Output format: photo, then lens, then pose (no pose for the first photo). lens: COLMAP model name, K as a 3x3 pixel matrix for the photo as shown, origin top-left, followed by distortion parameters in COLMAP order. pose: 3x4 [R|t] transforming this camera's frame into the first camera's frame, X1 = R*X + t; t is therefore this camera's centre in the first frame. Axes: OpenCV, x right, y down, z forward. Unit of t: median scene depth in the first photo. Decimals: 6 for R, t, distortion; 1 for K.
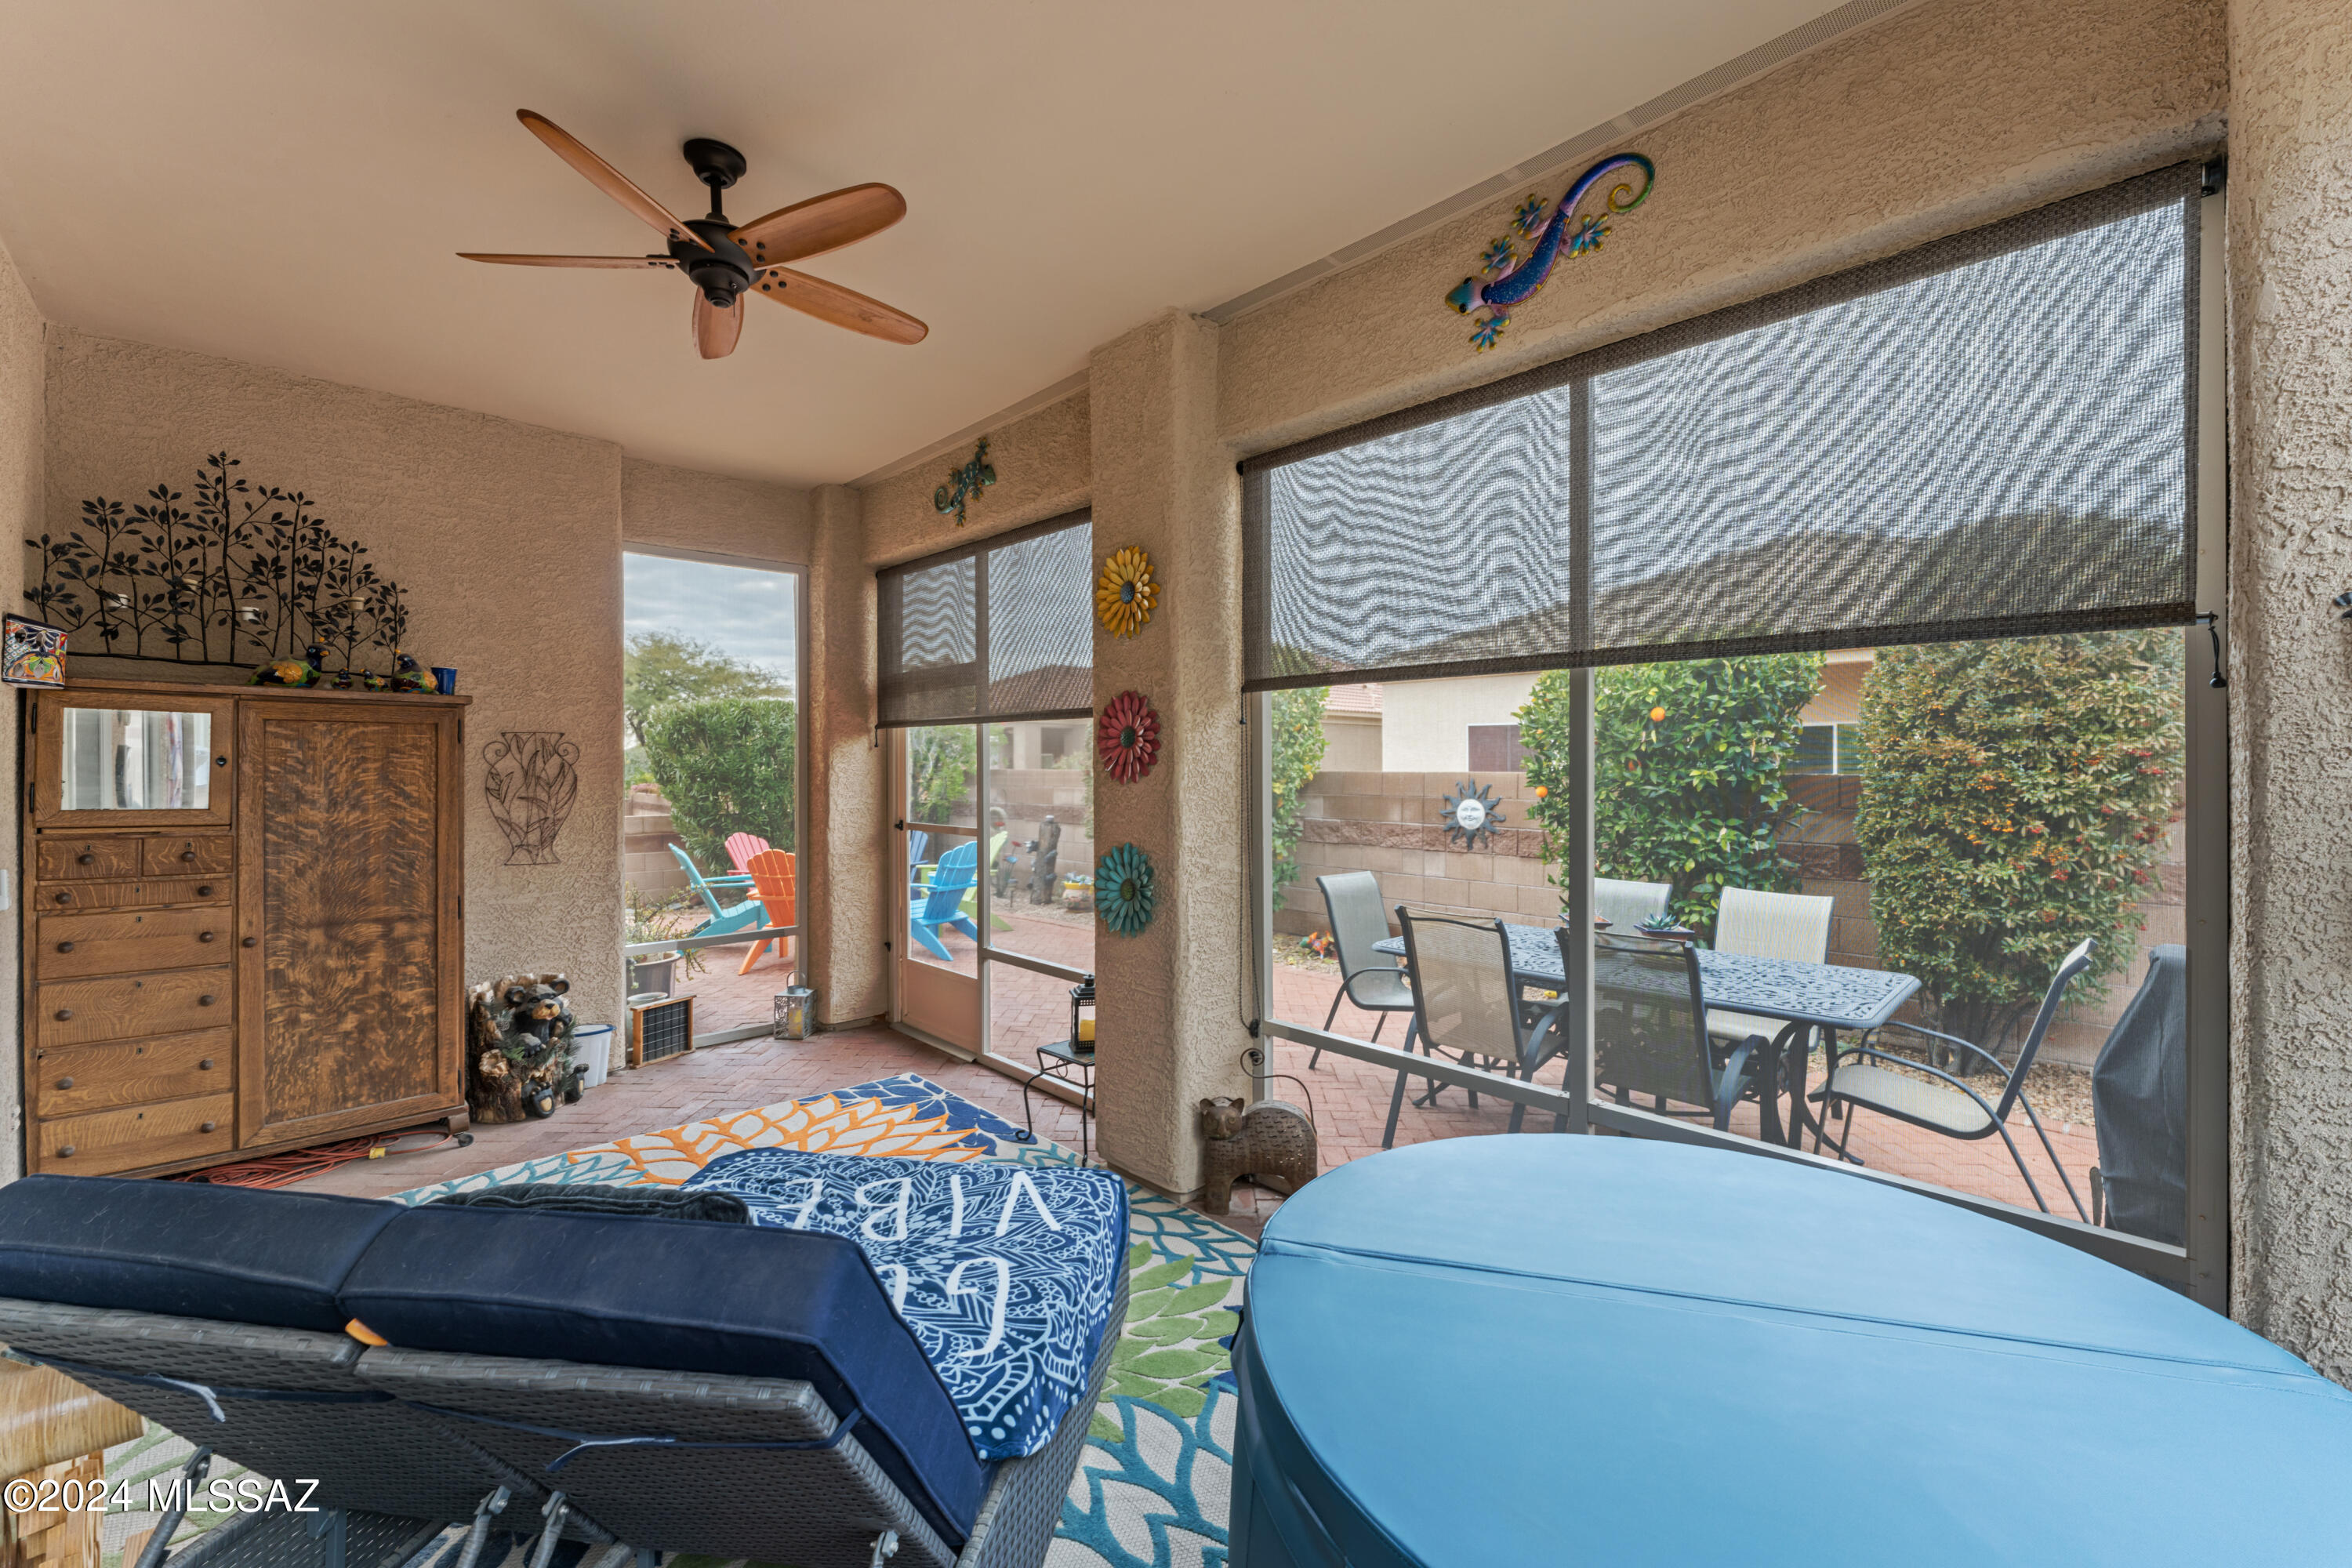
lens RADIAL K [[944.4, 0, 1192.1], [0, 944.4, 765.7], [0, 0, 1]] dist [-0.001337, 0.000988]
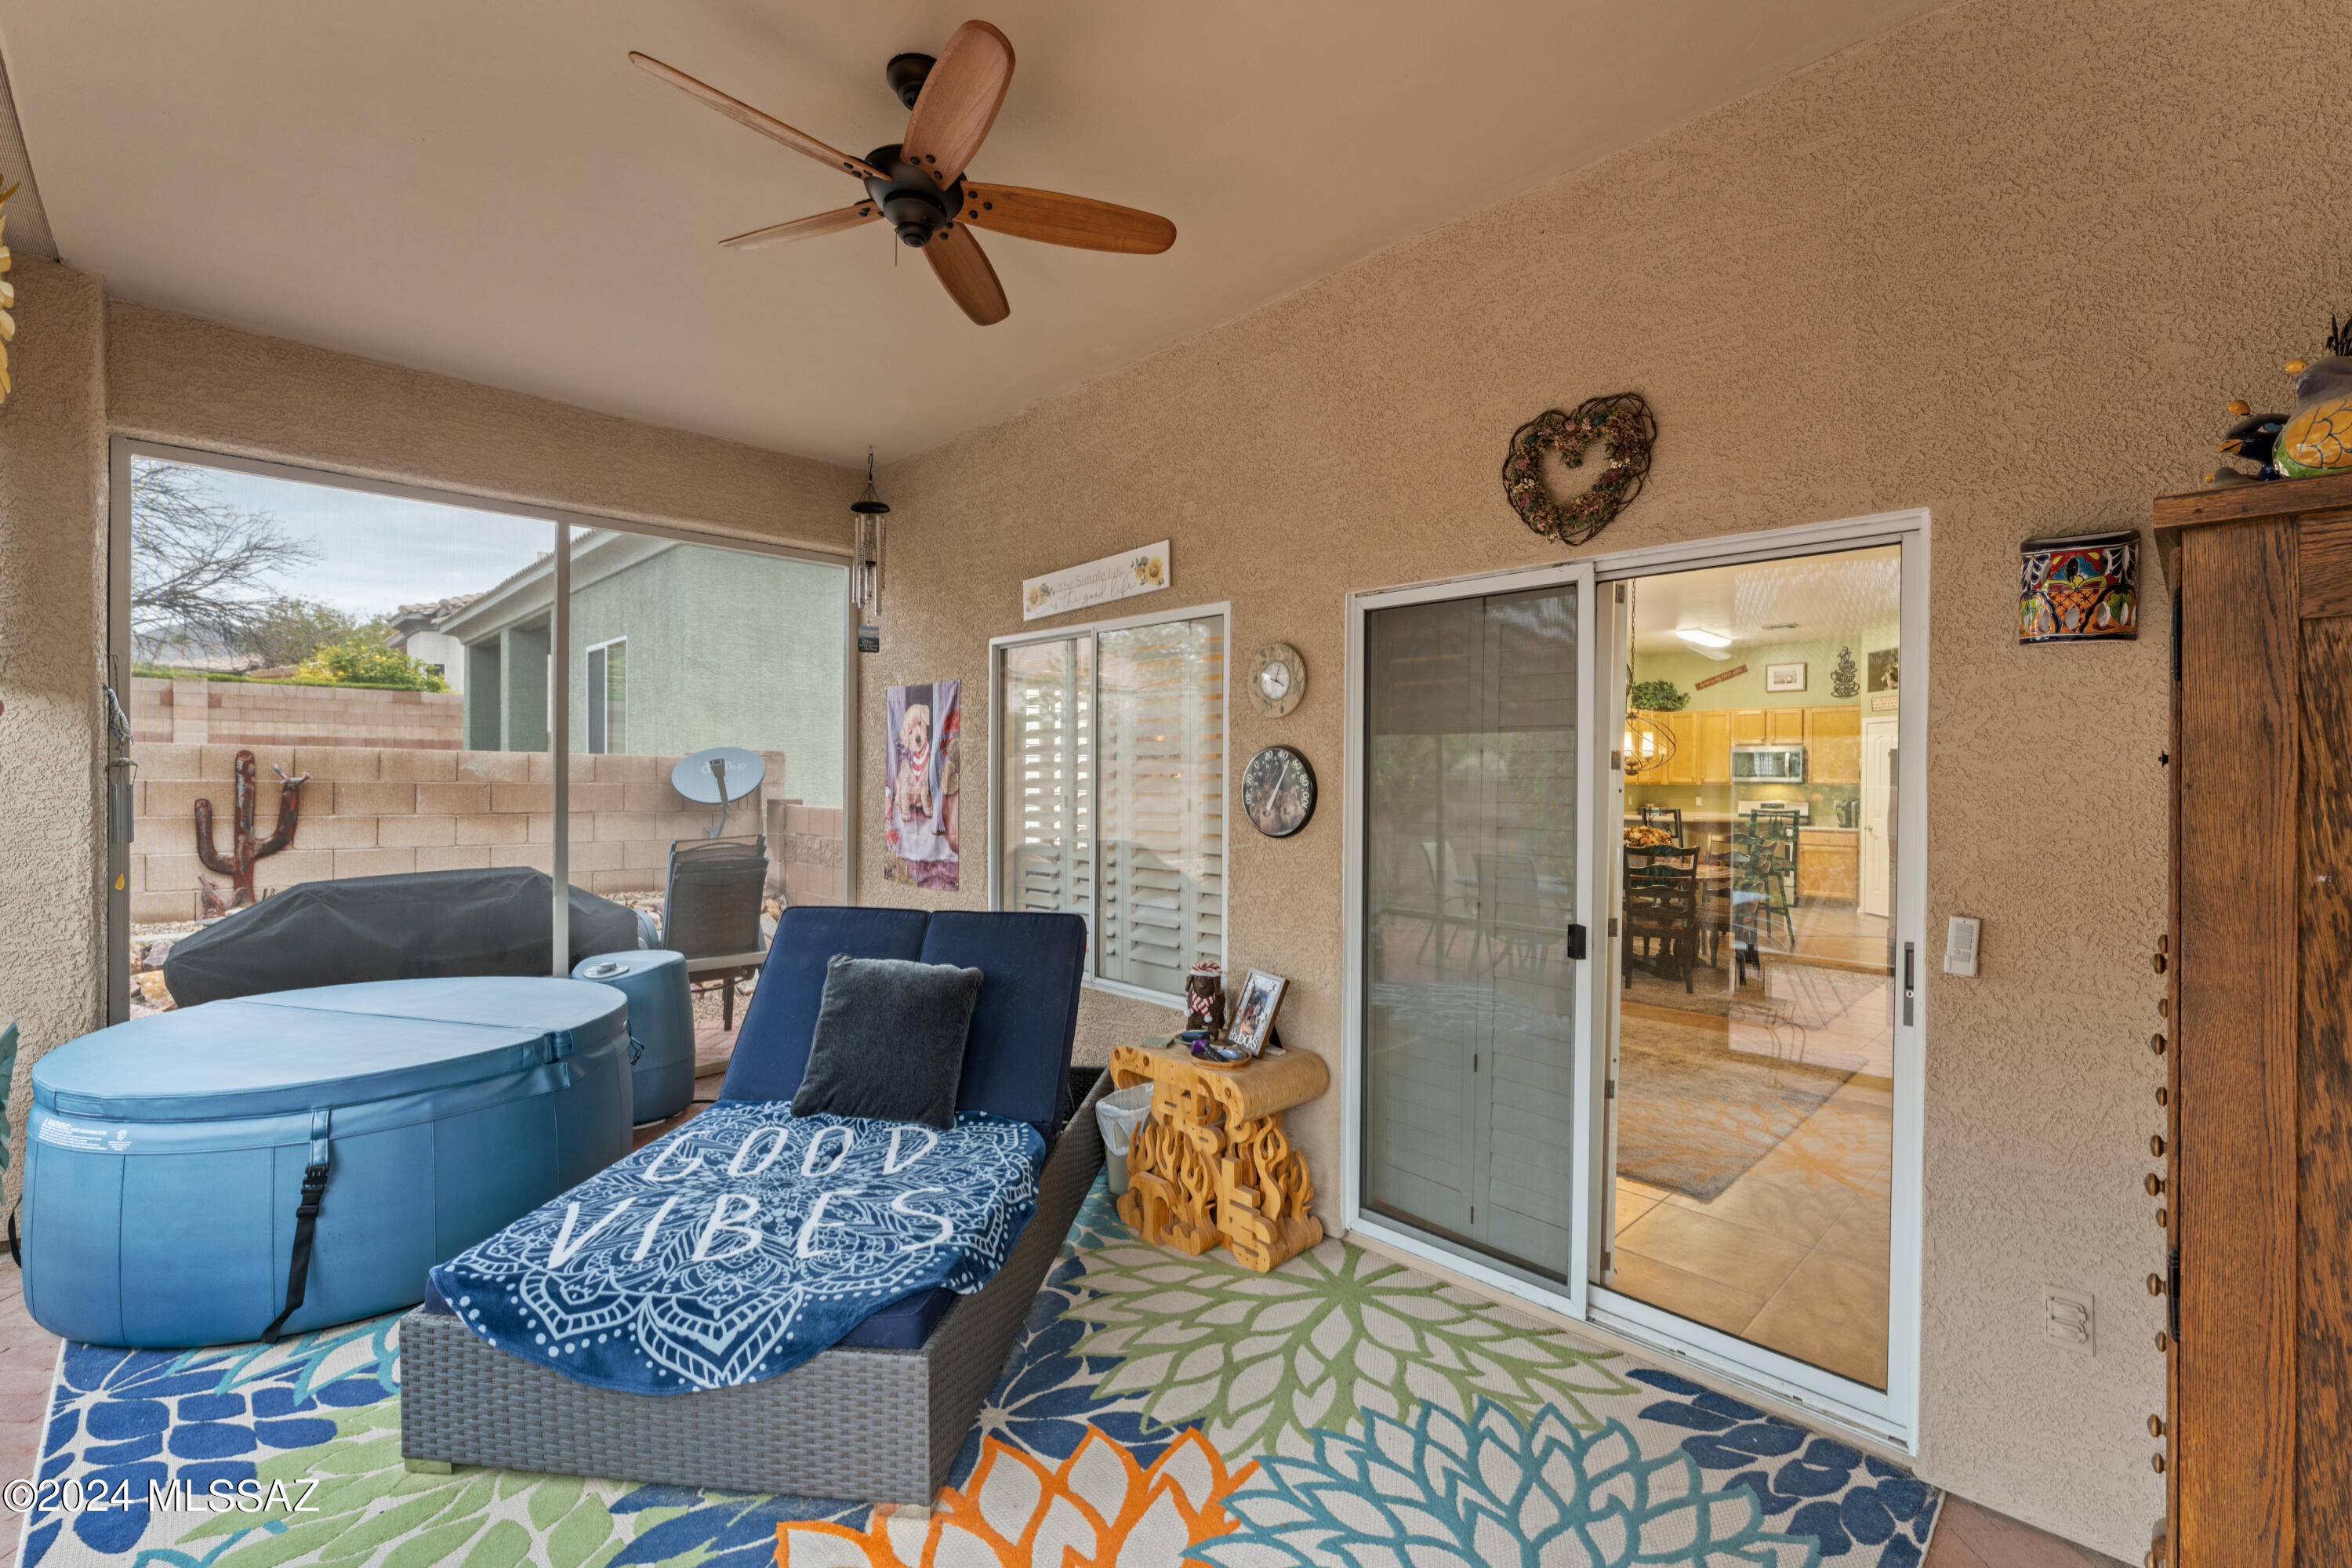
lens RADIAL K [[1001.1, 0, 1187.7], [0, 1001.1, 780.6], [0, 0, 1]] dist [-0.002325, 0.000901]
pose [[-0.999960, -0.006231, -0.006442, -0.730689], [-0.006281, 0.999950, 0.007802, 0.003819], [0.006393, 0.007842, -0.999949, 1.890109]]
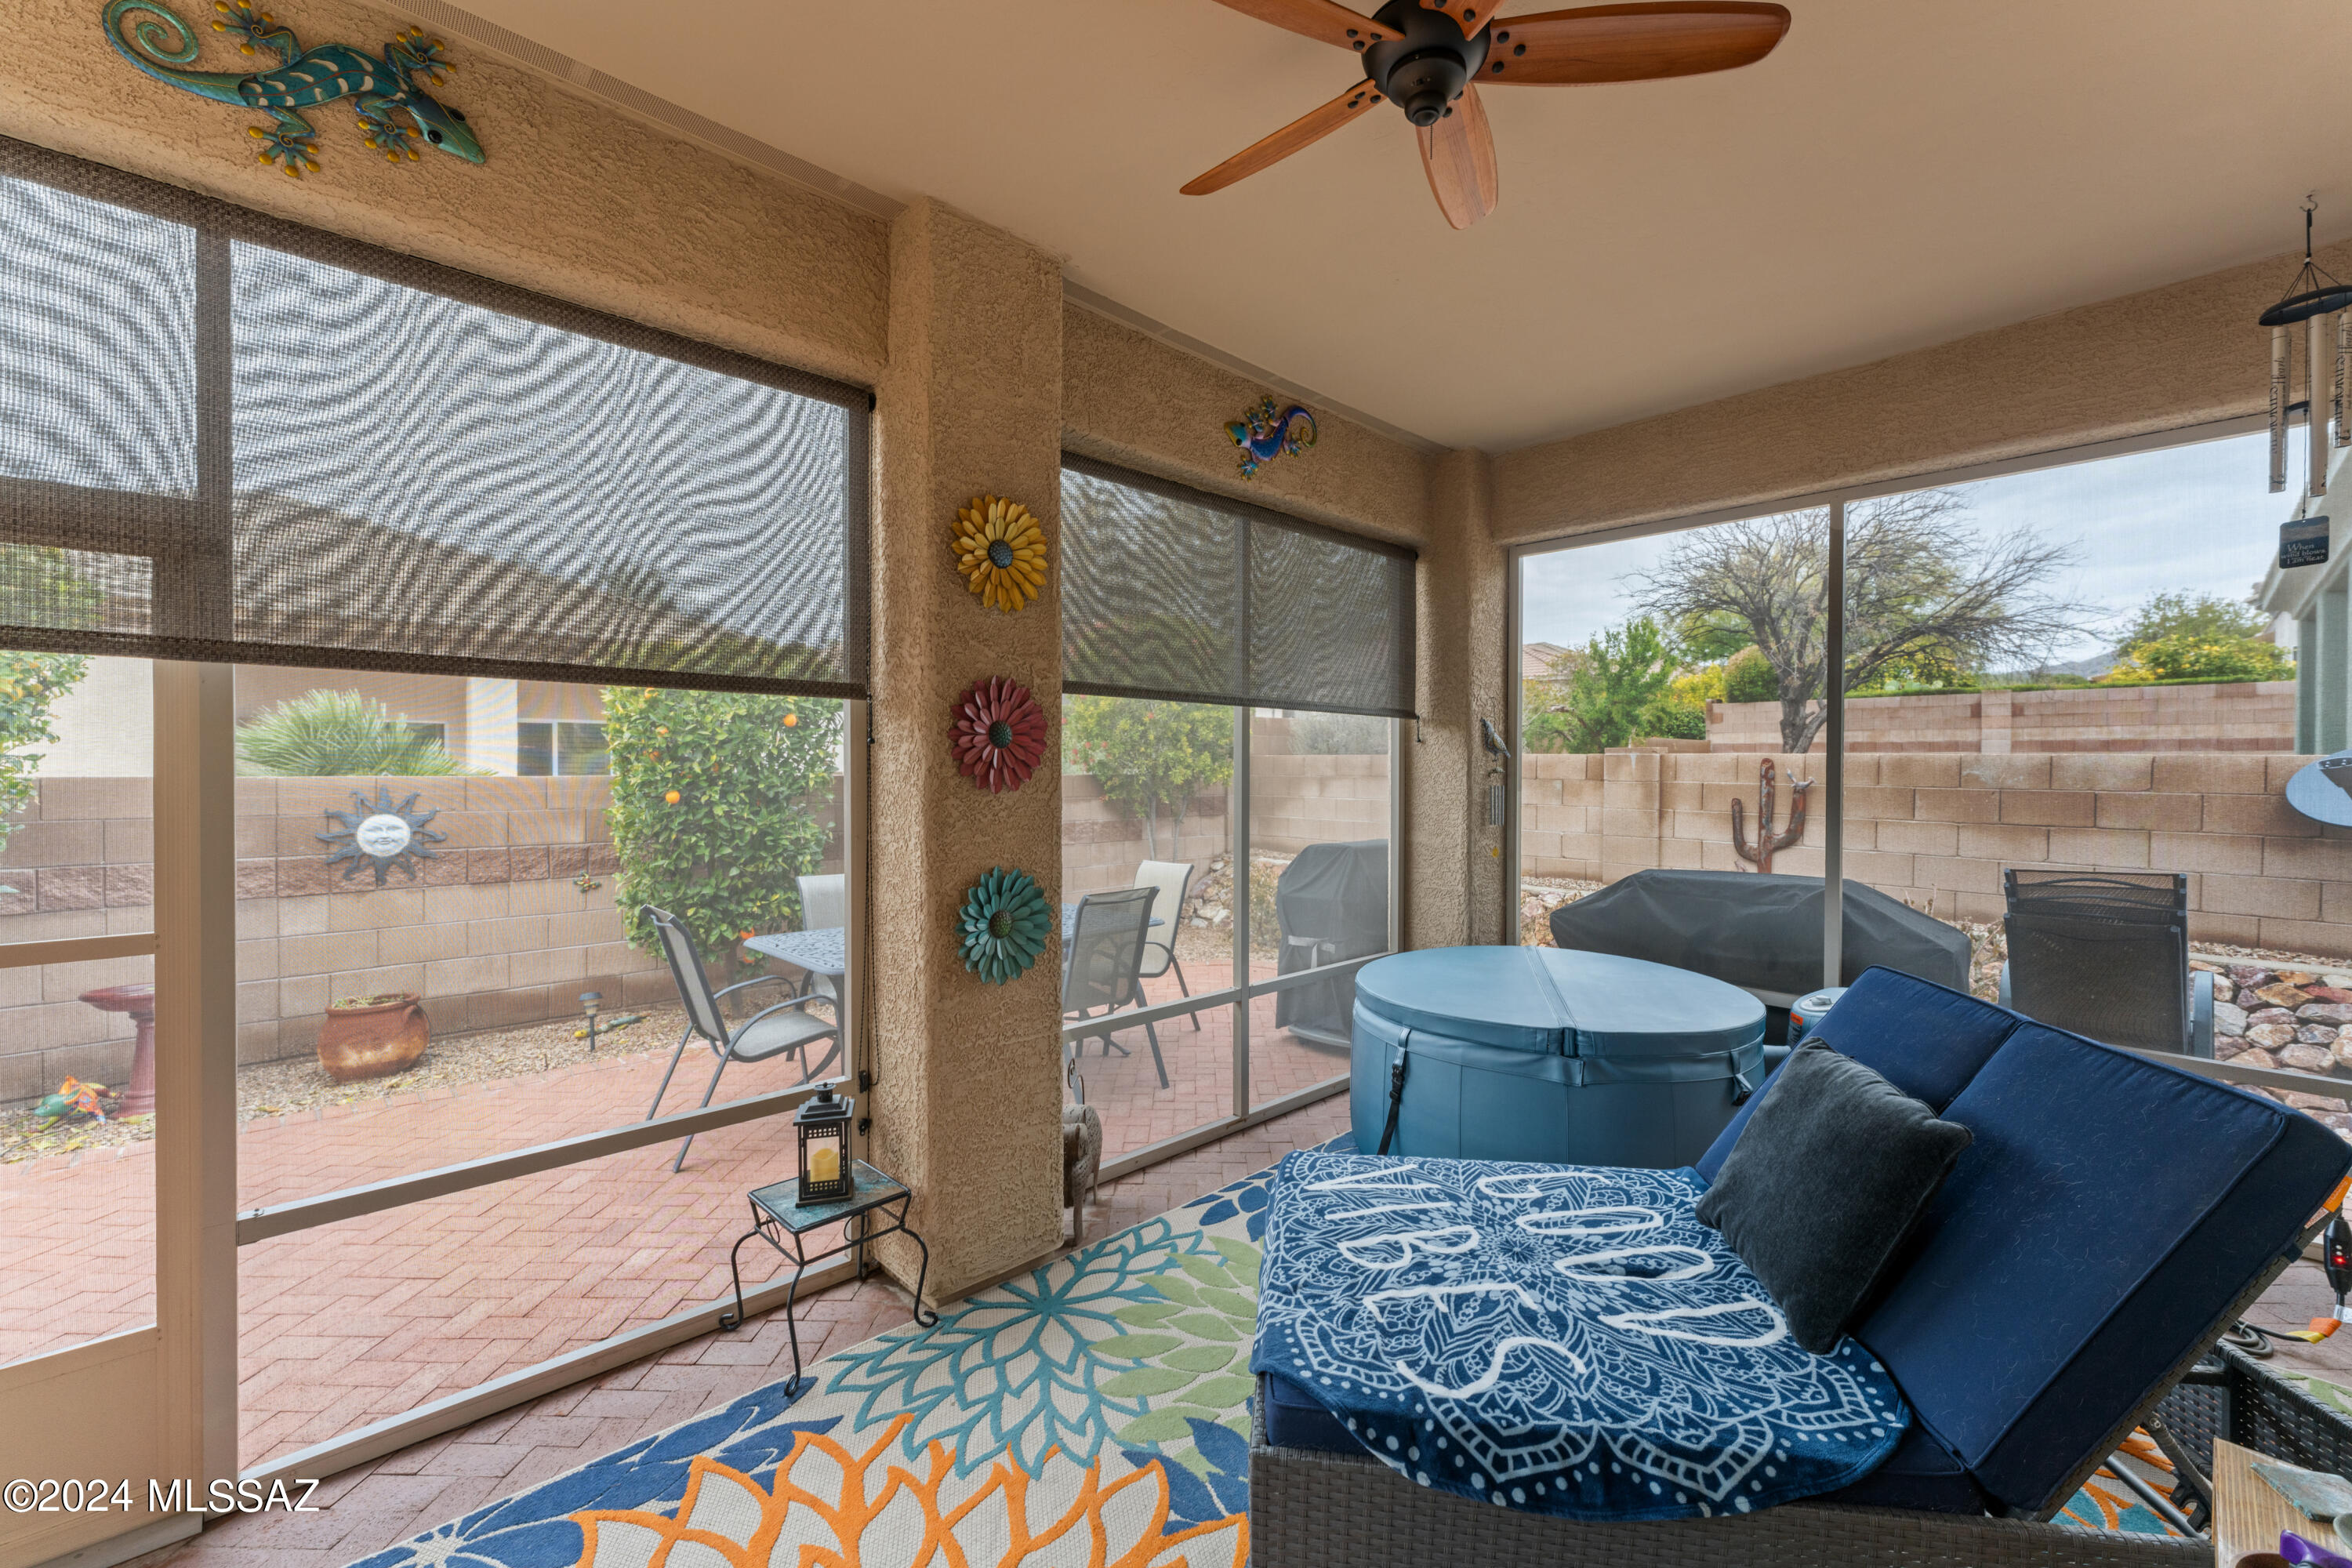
lens RADIAL K [[944.4, 0, 1161.4], [0, 944.4, 771.3], [0, 0, 1]] dist [-0.001337, 0.000988]
pose [[0.022944, -0.003379, 0.999731, -1.180244], [-0.002601, 0.999991, 0.003440, -0.003135], [-0.999733, -0.002679, 0.022935, 1.149423]]
